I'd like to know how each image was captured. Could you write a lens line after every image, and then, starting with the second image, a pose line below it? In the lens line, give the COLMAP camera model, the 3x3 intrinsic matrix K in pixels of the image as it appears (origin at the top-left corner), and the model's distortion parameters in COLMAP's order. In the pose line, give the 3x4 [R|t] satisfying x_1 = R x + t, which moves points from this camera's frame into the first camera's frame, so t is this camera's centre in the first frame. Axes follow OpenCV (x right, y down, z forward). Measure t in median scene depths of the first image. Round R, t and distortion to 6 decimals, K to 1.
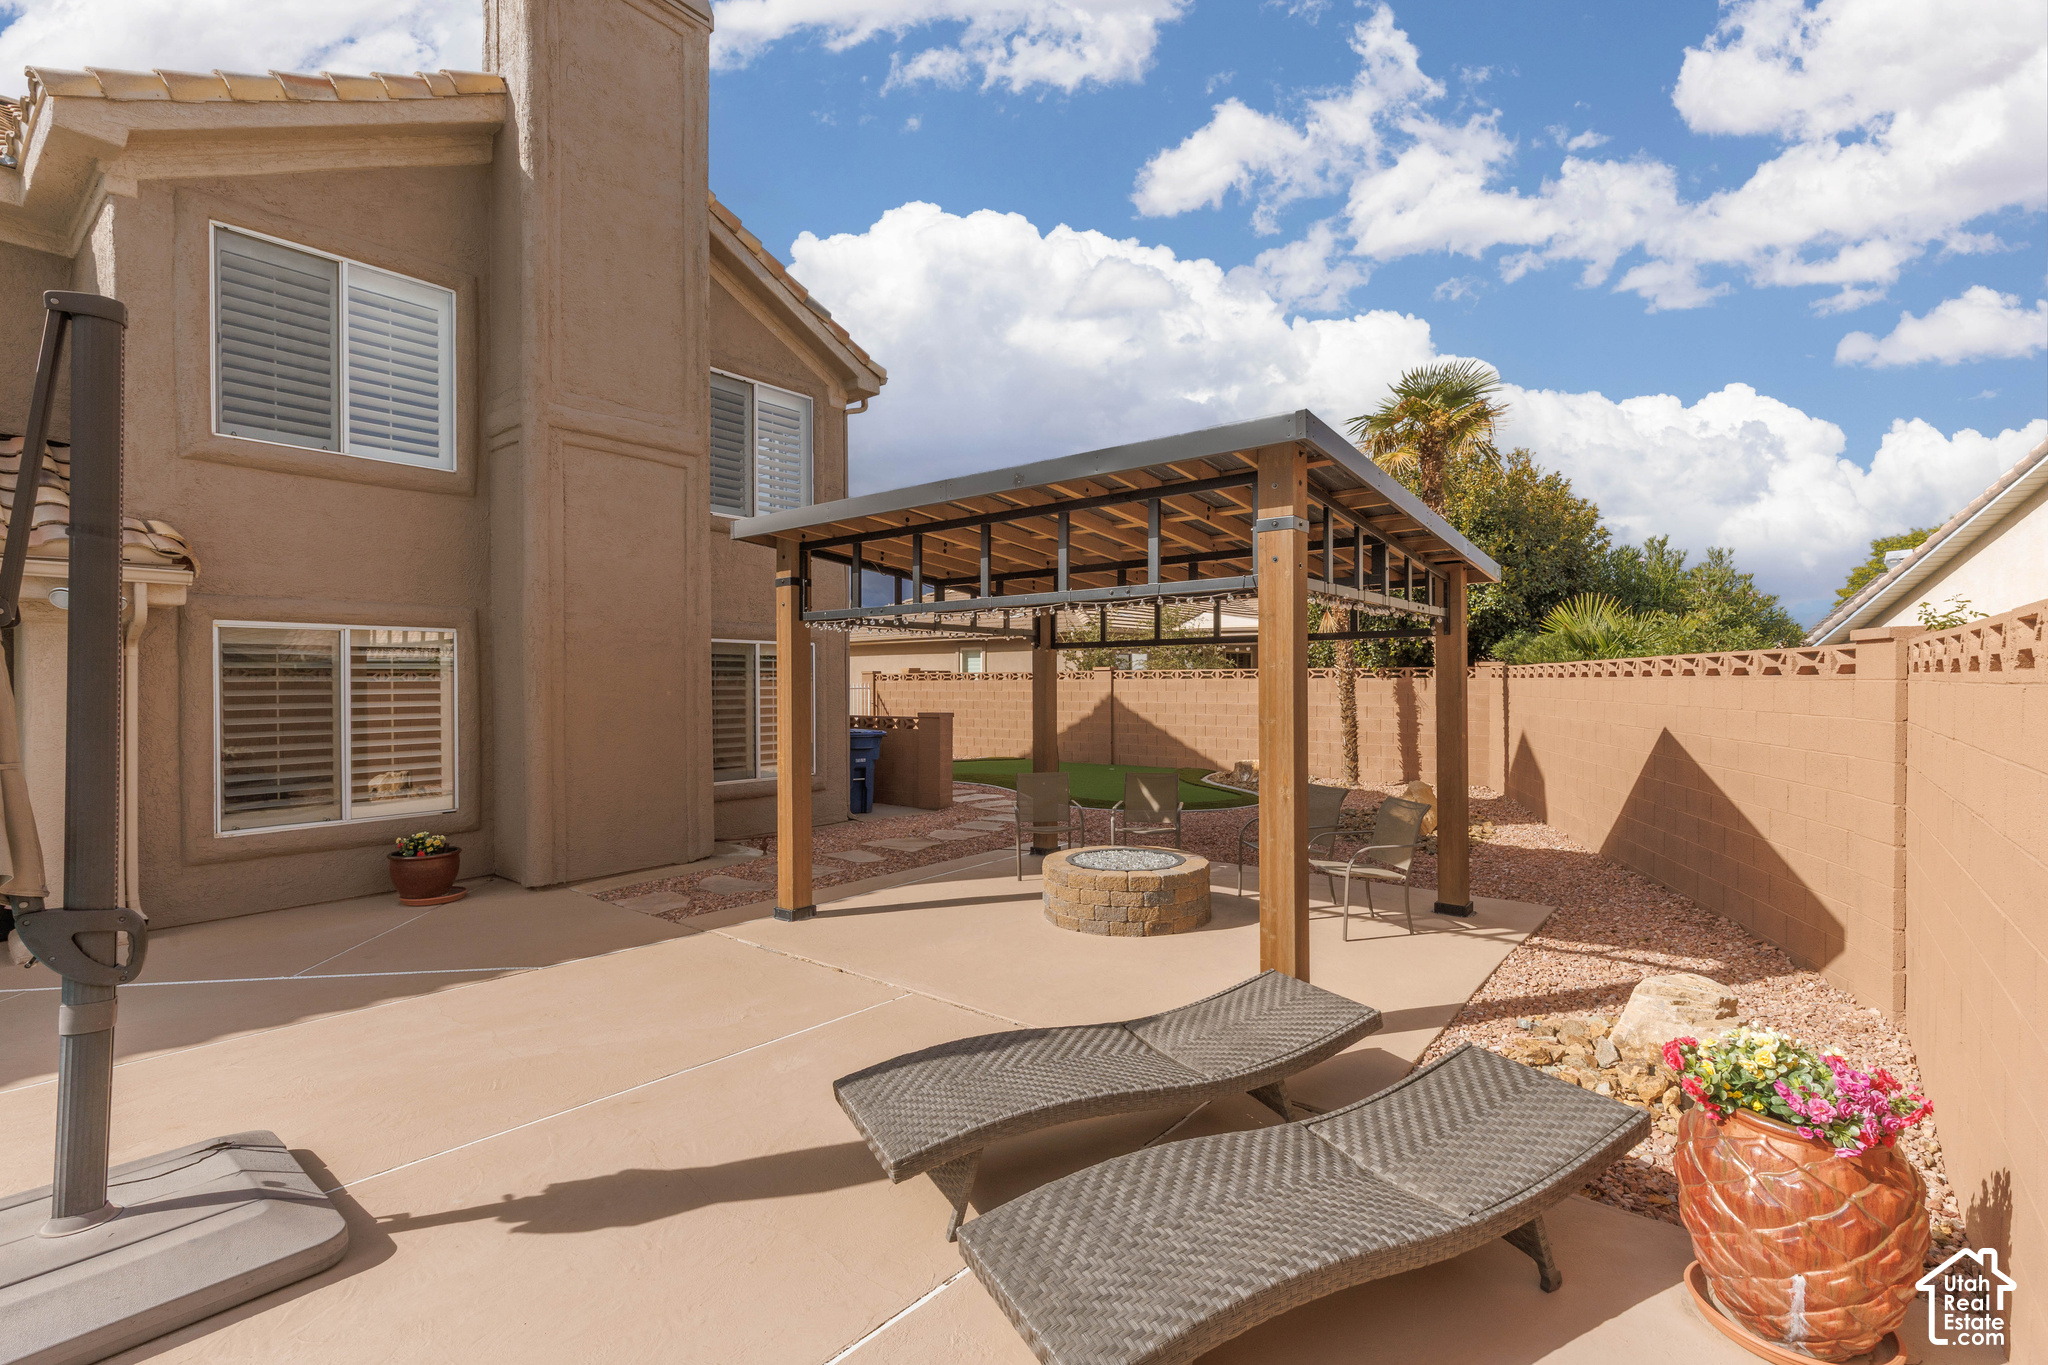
lens RADIAL K [[921.3, 0, 1024.8], [0, 921.3, 688.6], [0, 0, 1]] dist [0.008194, -0.000923]
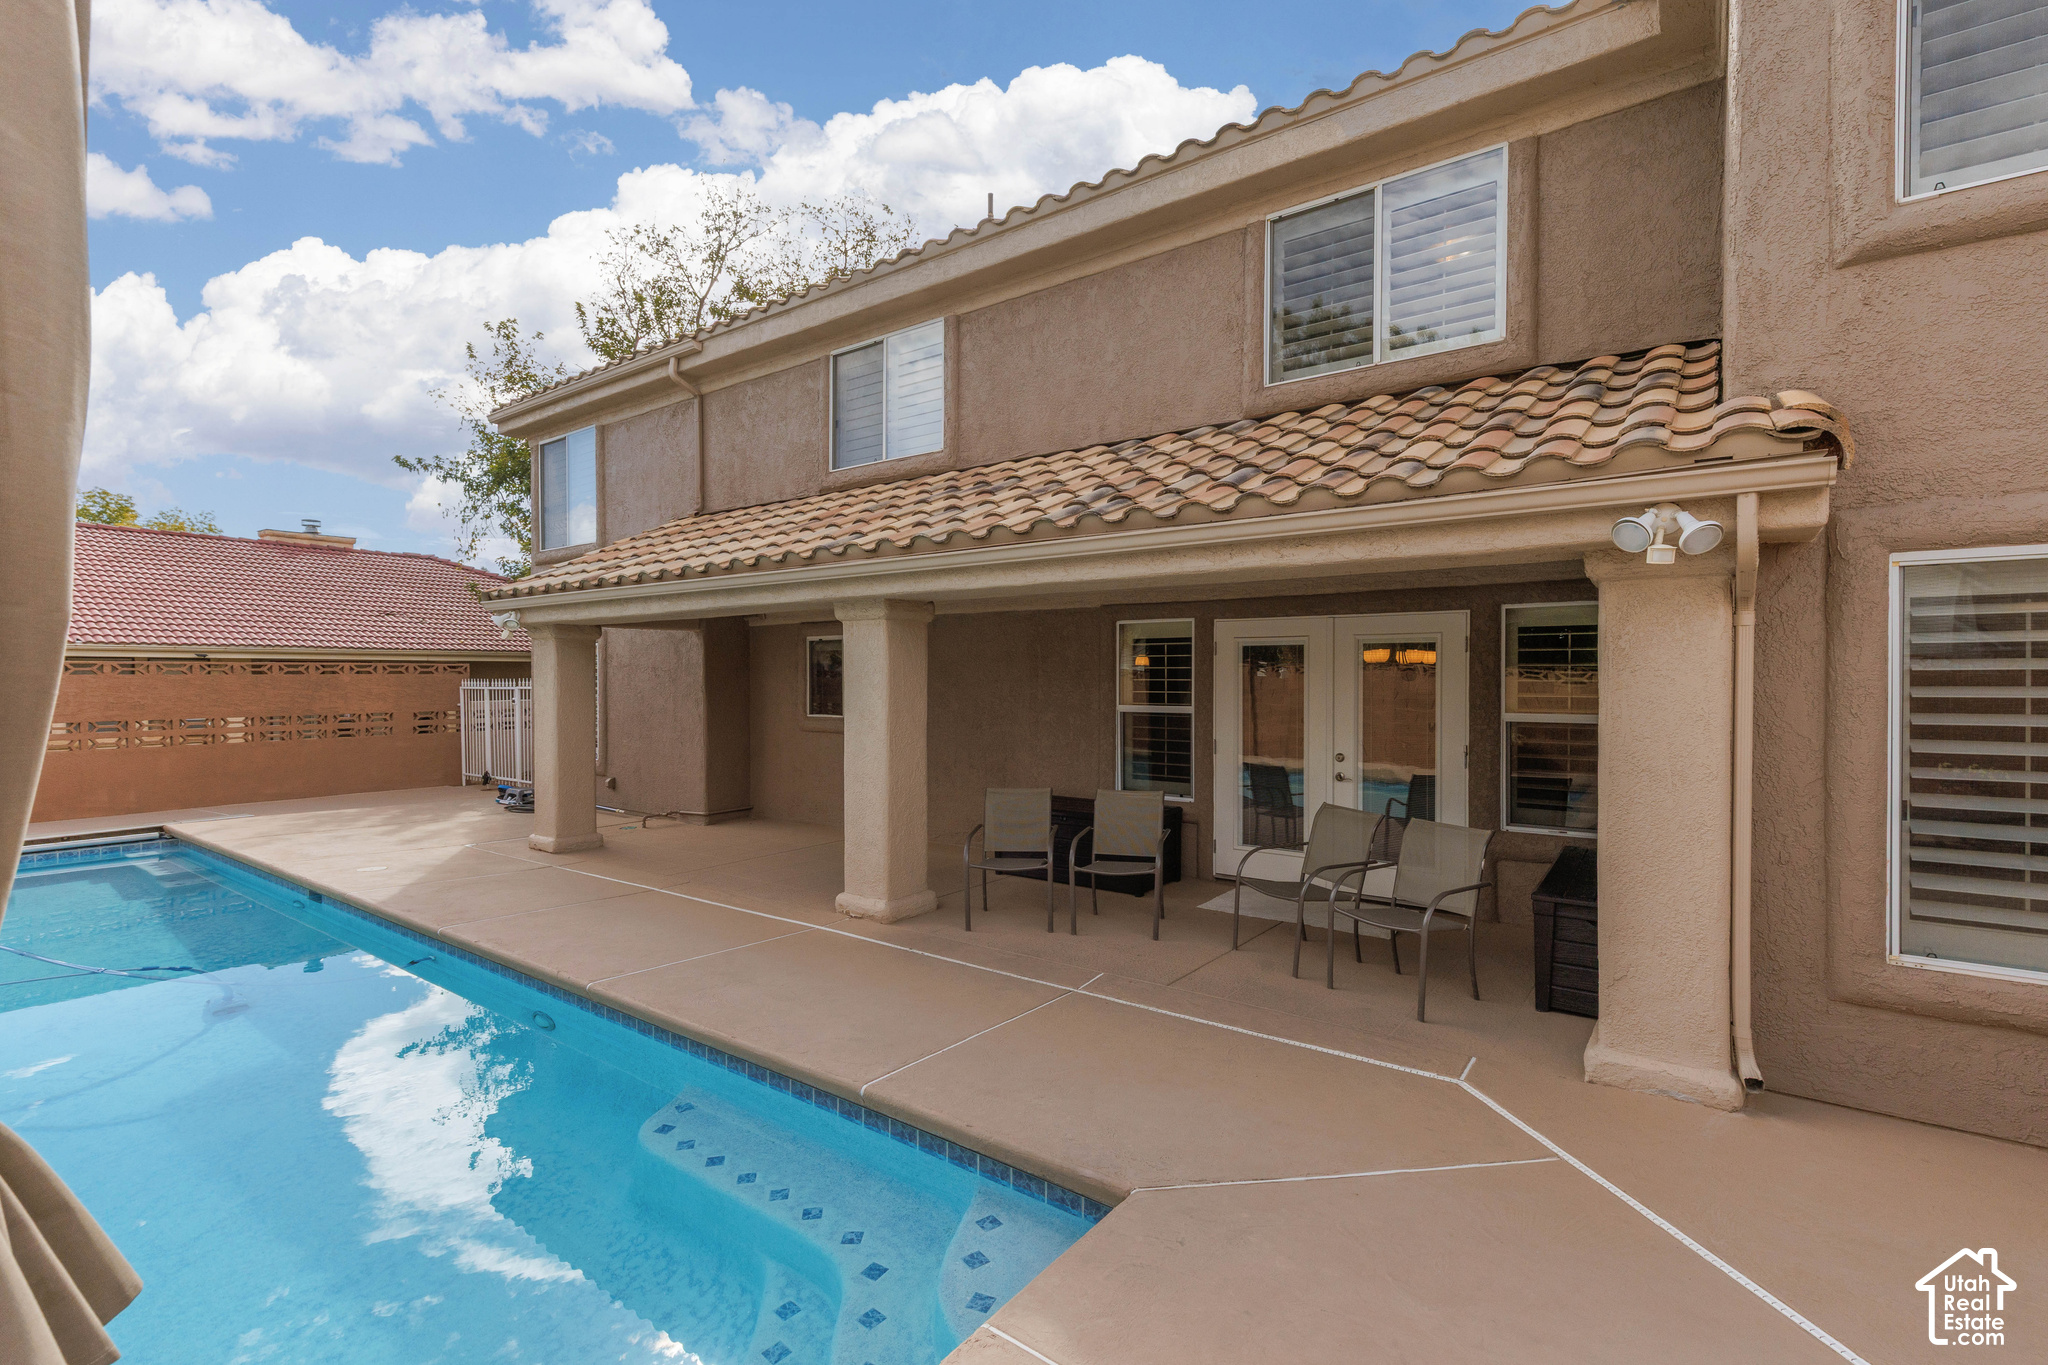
lens RADIAL K [[921.3, 0, 1042.3], [0, 921.3, 684.5], [0, 0, 1]] dist [0.008194, -0.000923]
pose [[0.056836, 0.005995, -0.998366, -0.372332], [-0.011029, 0.999925, 0.005376, 0.003768], [0.998323, 0.010705, 0.056898, 0.485585]]
